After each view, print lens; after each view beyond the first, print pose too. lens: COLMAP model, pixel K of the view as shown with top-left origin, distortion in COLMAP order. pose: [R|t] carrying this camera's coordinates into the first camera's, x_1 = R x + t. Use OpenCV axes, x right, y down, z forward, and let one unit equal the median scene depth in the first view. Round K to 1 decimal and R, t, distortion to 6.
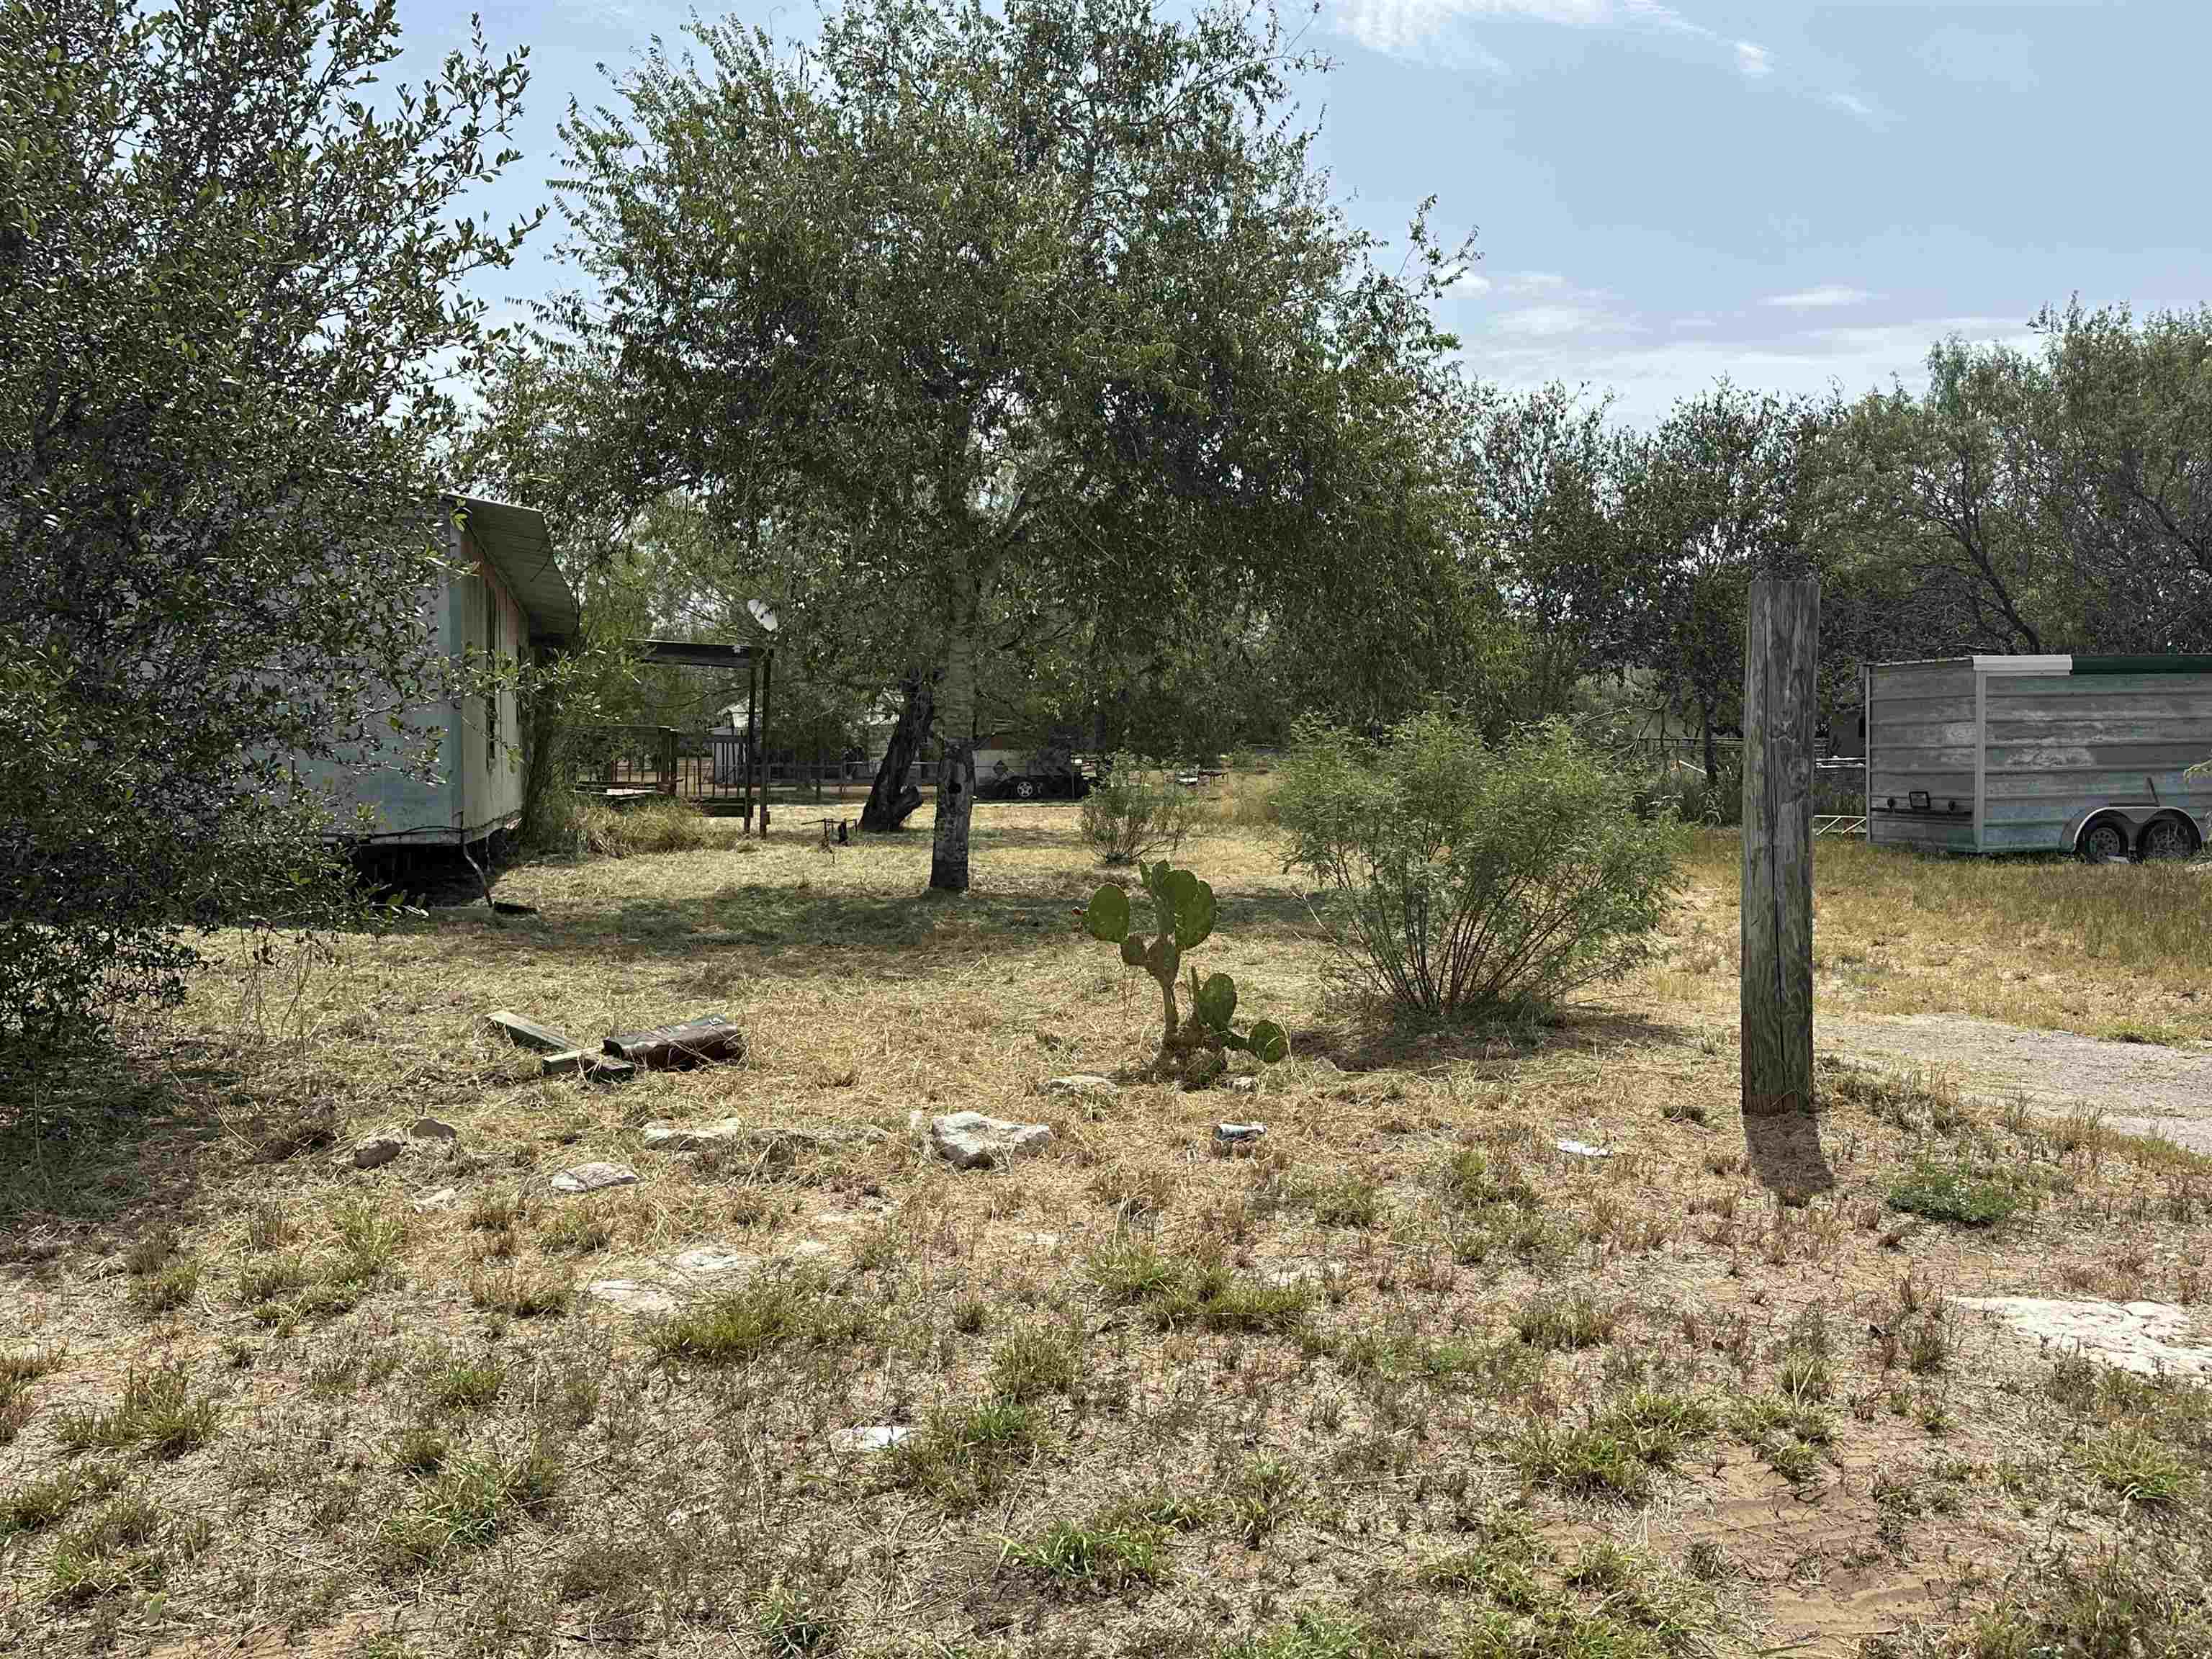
lens RADIAL K [[1905.0, 0, 1106.0], [0, 1905.0, 829.5], [0, 0, 1]] dist [0.094354, -0.008312]
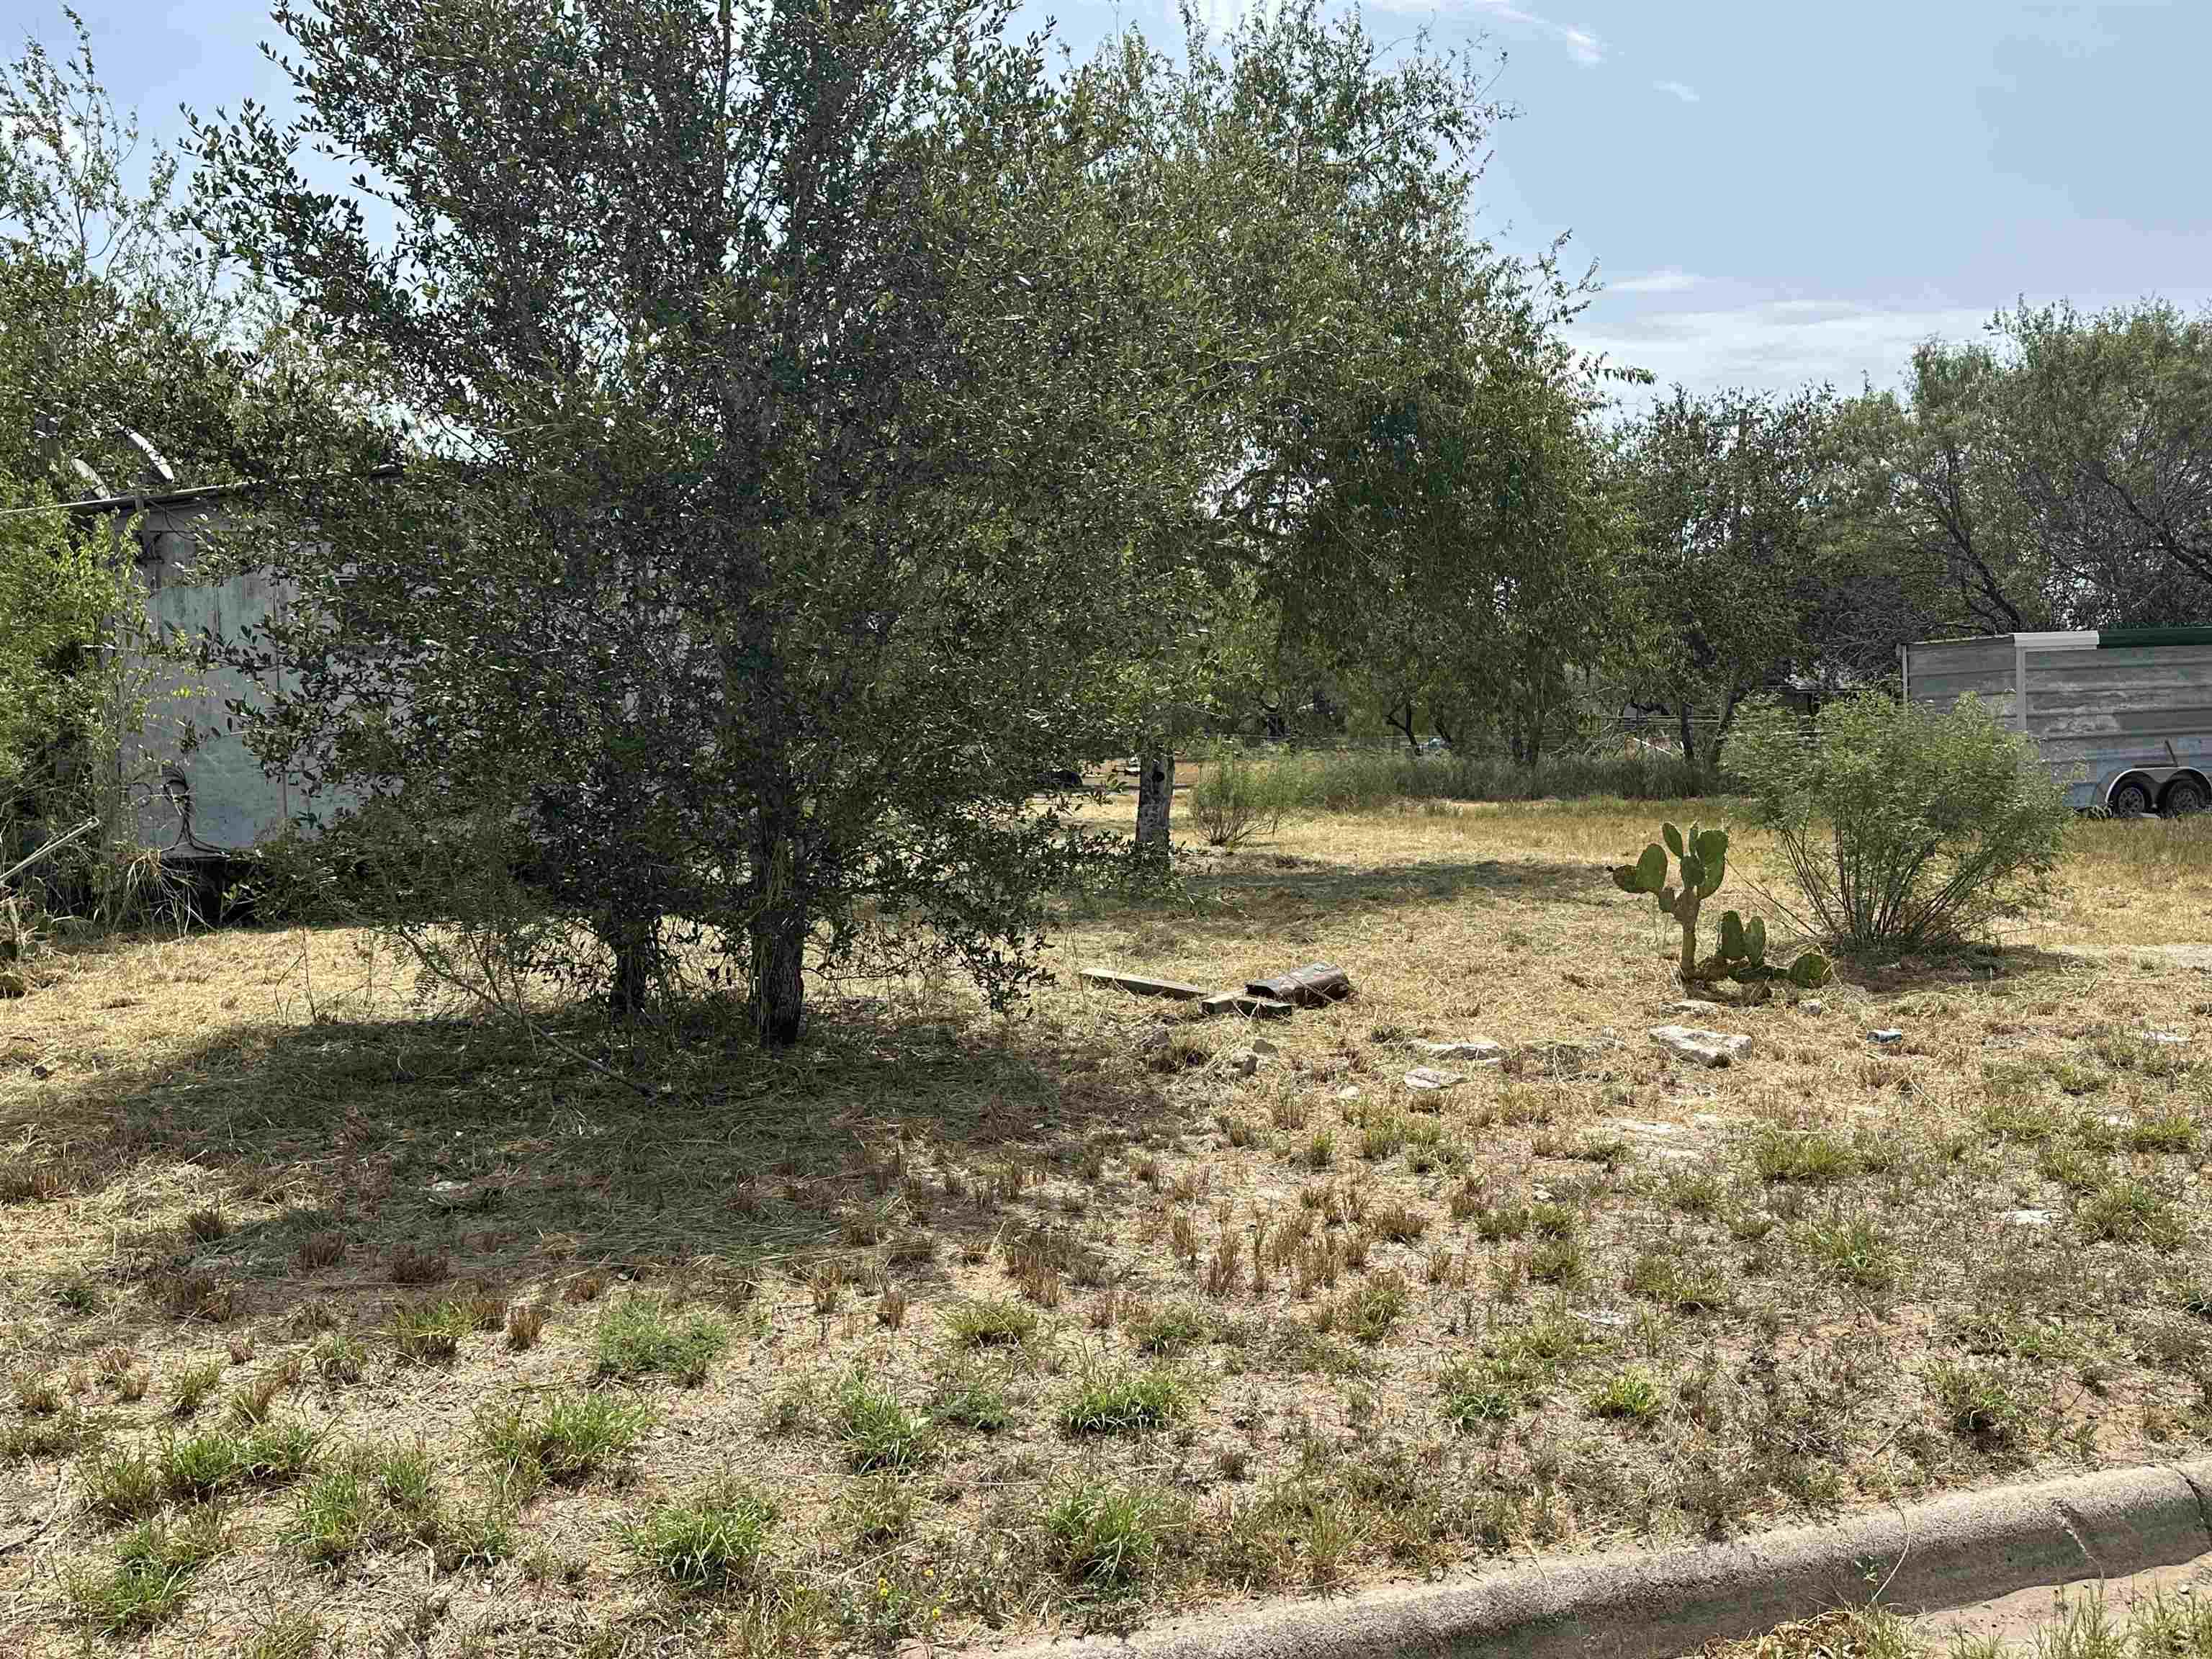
lens RADIAL K [[1905.0, 0, 1106.0], [0, 1905.0, 829.5], [0, 0, 1]] dist [0.094354, -0.008312]
pose [[0.997248, -0.024246, 0.070059, -0.181903], [0.023745, 0.999686, 0.007969, 0.000446], [-0.070231, -0.006283, 0.997511, -0.077180]]
